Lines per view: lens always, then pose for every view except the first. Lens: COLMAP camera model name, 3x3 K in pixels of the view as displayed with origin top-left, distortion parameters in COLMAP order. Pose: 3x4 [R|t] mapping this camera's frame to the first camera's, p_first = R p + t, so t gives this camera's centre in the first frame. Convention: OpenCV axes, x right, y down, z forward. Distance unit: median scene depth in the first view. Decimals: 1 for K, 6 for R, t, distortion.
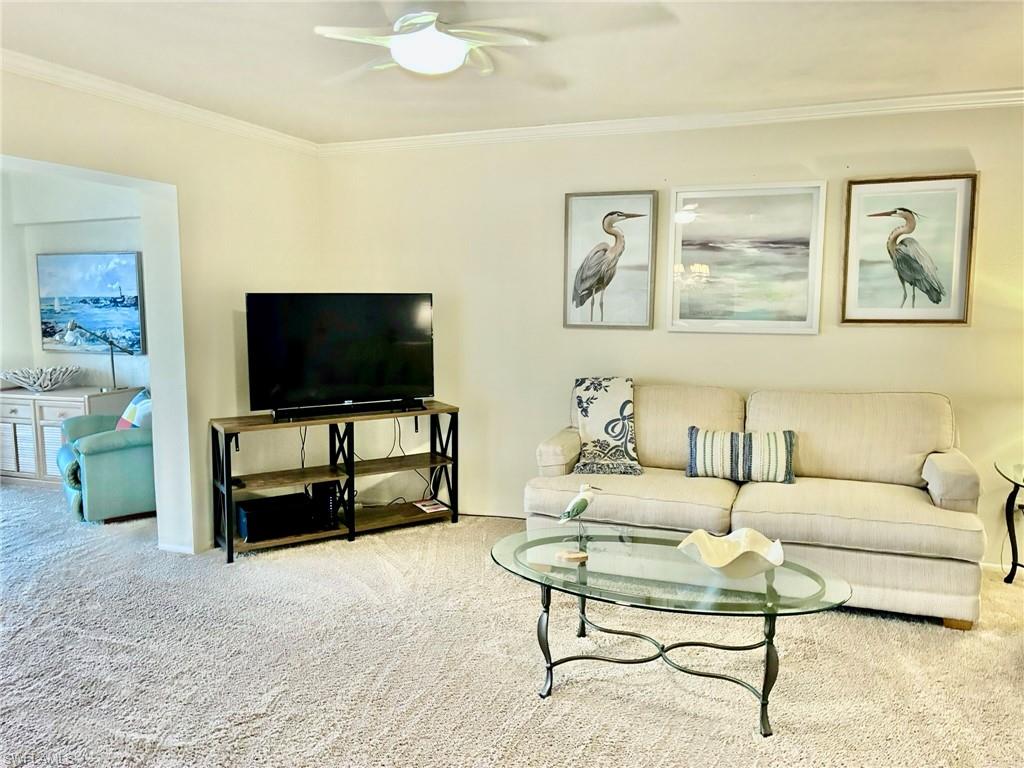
lens RADIAL K [[773.4, 0, 512.0], [0, 773.4, 384.0], [0, 0, 1]] dist [0.047424, -0.071690]
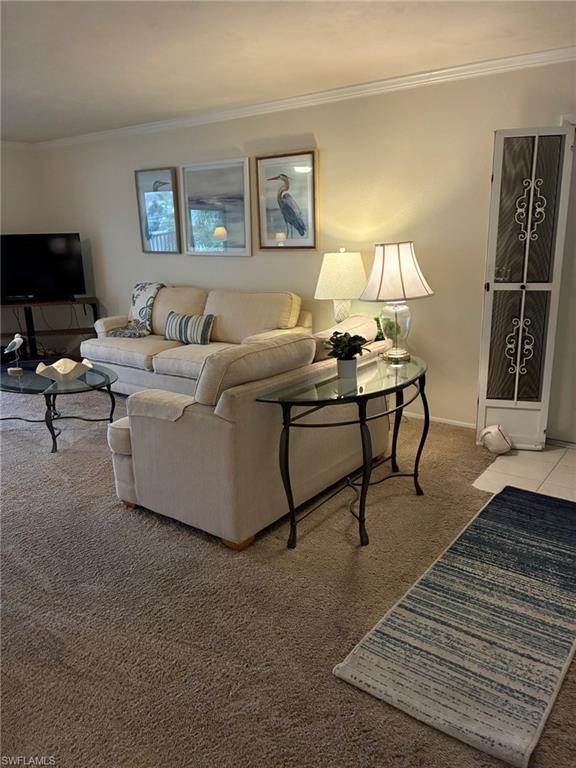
lens RADIAL K [[581.1, 0, 287.2], [0, 581.1, 370.7], [0, 0, 1]] dist [0.040871, -0.063741]
pose [[0.960479, 0.045523, -0.274607, 0.817124], [-0.010581, 0.991794, 0.127405, 0.017385], [0.278153, -0.119464, 0.953079, -0.163613]]
